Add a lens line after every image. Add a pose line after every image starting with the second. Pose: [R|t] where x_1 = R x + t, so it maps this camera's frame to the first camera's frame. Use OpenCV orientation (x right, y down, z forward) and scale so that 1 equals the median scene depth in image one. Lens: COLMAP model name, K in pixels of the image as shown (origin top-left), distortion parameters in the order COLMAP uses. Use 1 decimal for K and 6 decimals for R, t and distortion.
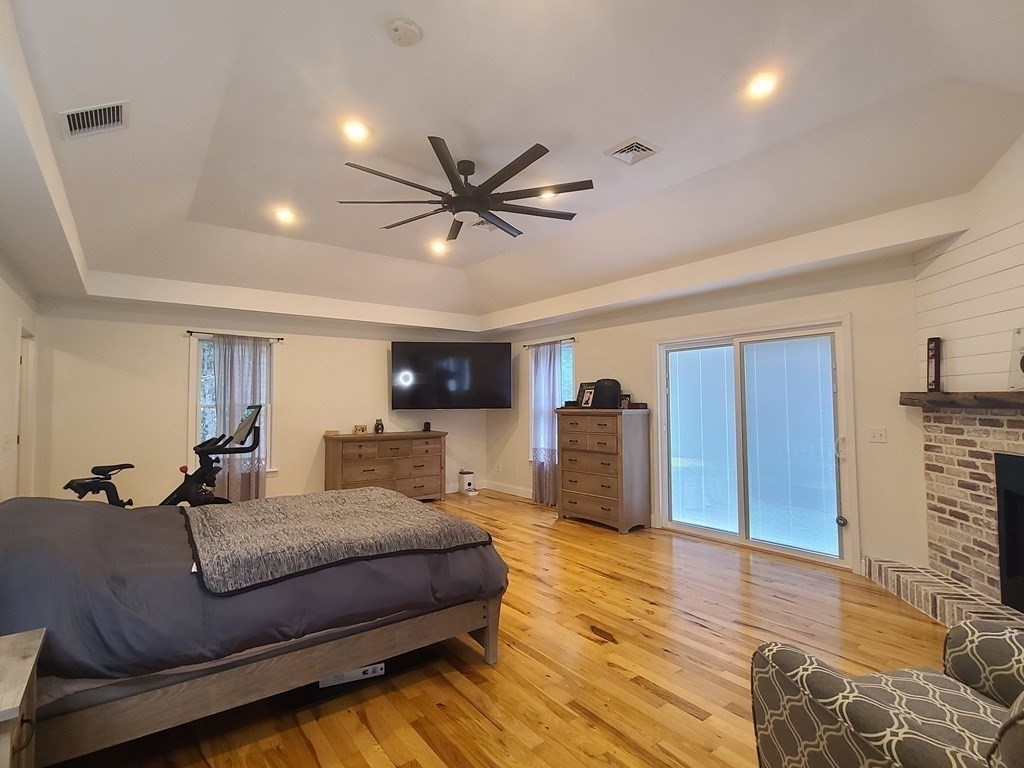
lens RADIAL K [[450.8, 0, 507.3], [0, 450.8, 380.9], [0, 0, 1]] dist [-0.000270, -0.000162]
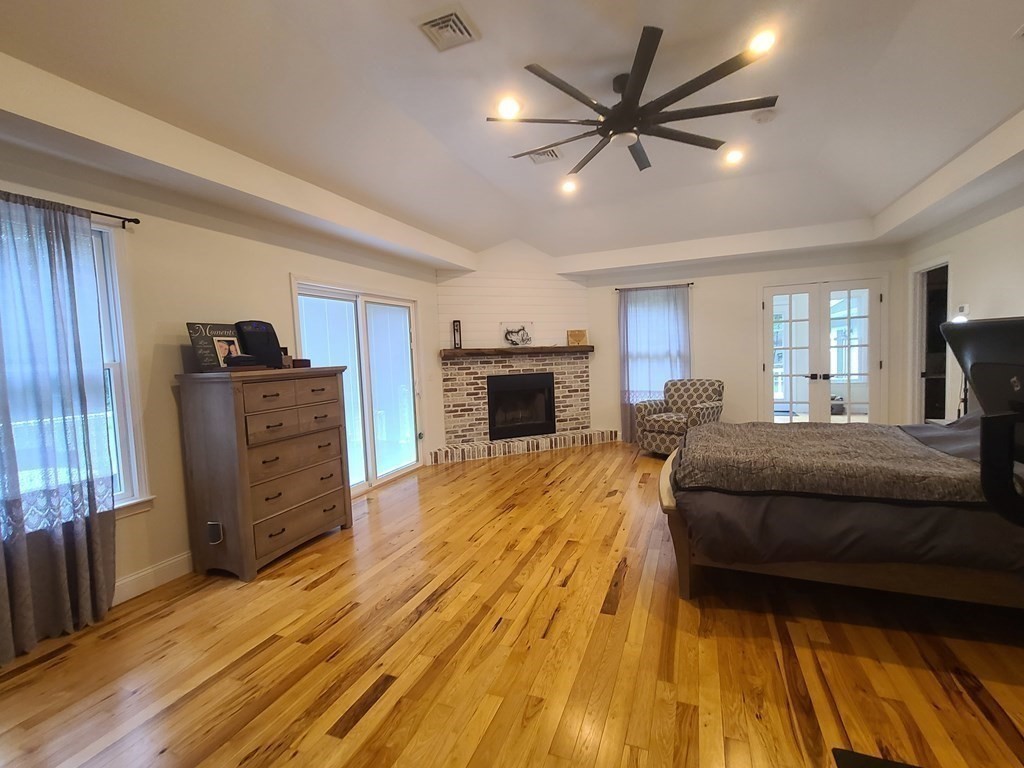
lens RADIAL K [[450.8, 0, 507.3], [0, 450.8, 380.9], [0, 0, 1]] dist [-0.000270, -0.000162]
pose [[-0.464094, -0.029837, 0.885283, -0.829170], [-0.002195, 0.999468, 0.032535, 0.096771], [-0.885783, 0.013156, -0.463913, 1.695113]]
